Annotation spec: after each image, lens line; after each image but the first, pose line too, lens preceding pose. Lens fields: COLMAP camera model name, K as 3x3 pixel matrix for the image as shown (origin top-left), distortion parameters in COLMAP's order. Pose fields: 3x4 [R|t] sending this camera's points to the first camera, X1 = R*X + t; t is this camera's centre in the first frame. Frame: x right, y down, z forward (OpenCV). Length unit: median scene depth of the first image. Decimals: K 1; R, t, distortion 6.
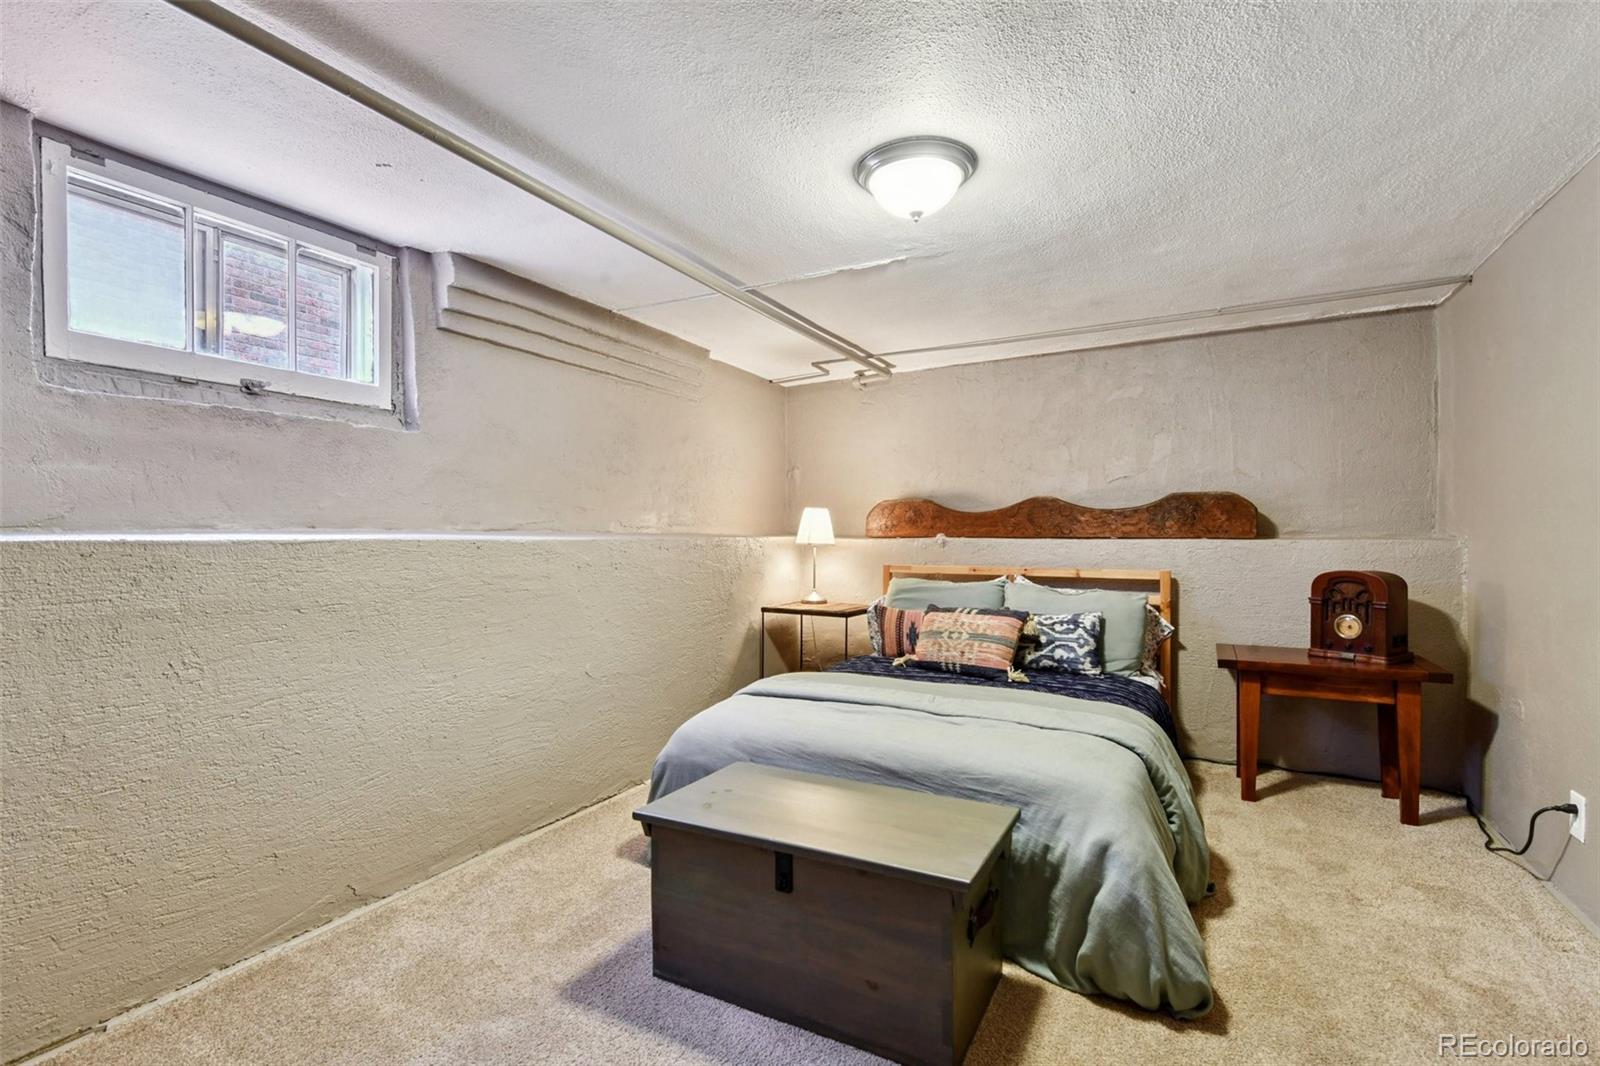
lens RADIAL K [[706.6, 0, 799.3], [0, 706.6, 542.4], [0, 0, 1]] dist [0.017185, -0.004506]
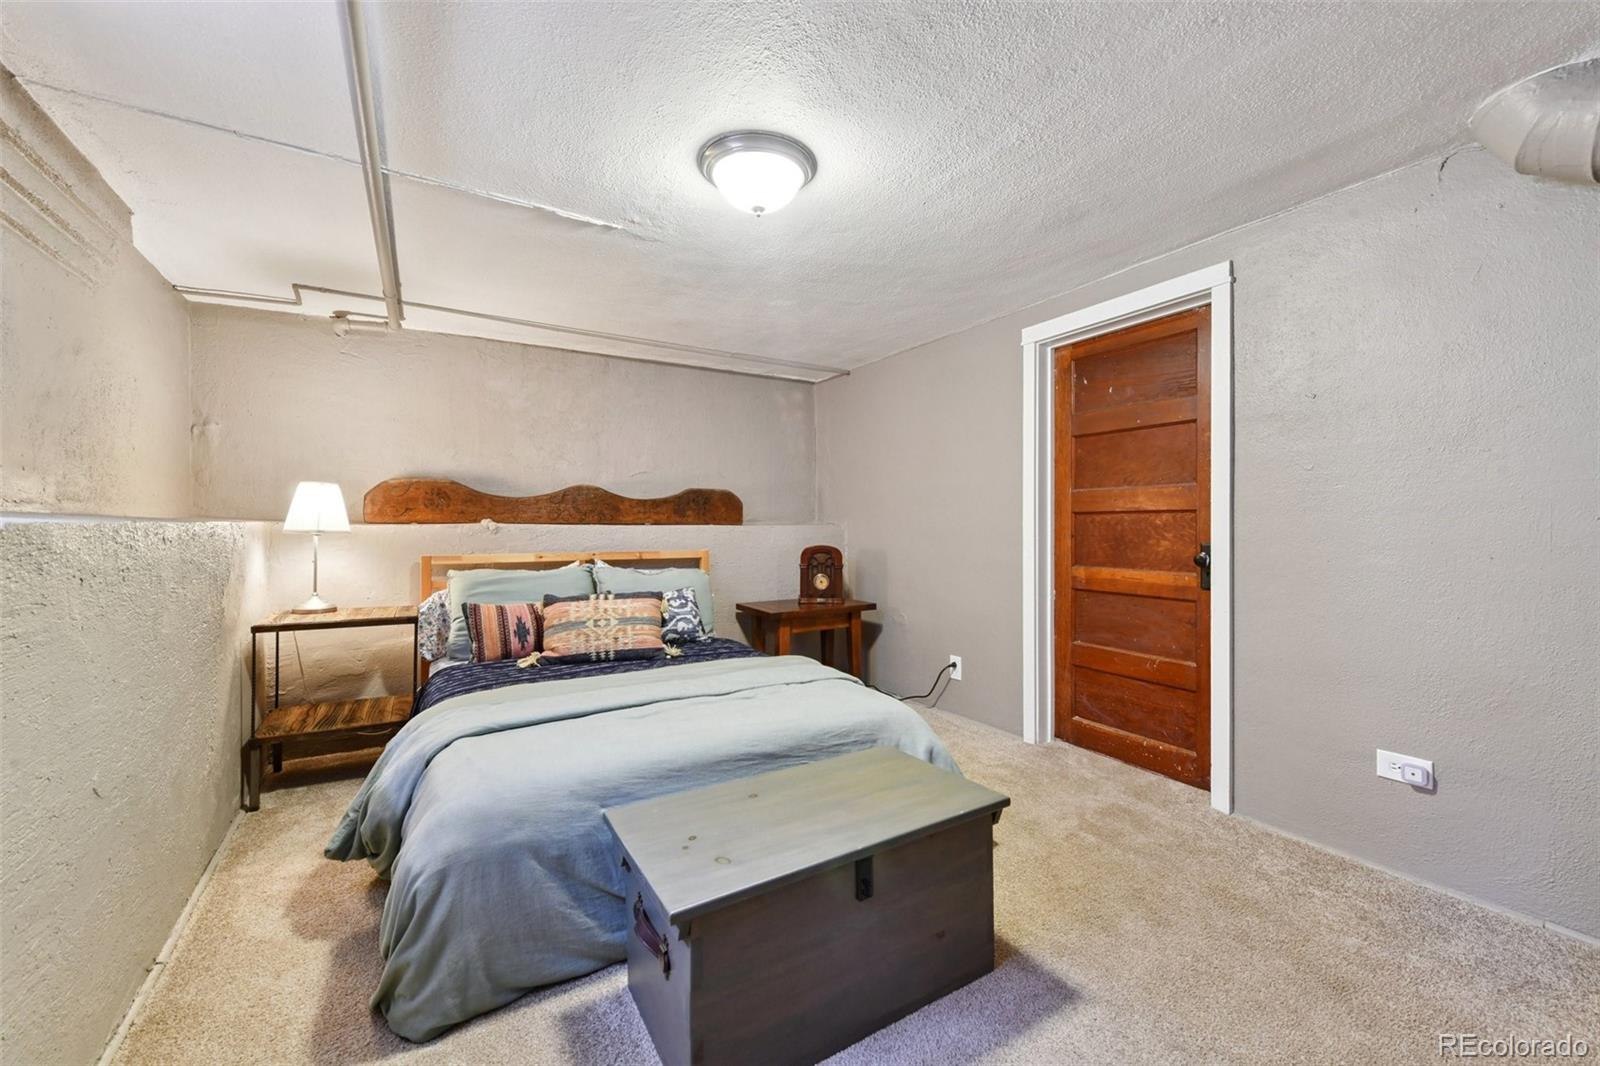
lens RADIAL K [[630.5, 0, 792.3], [0, 630.5, 518.8], [0, 0, 1]] dist [0.010545, -0.005988]
pose [[0.517047, 0.009650, 0.855903, -0.398887], [0.005328, 0.999881, -0.014492, 0.001589], [-0.855941, 0.012054, 0.516933, 0.325060]]
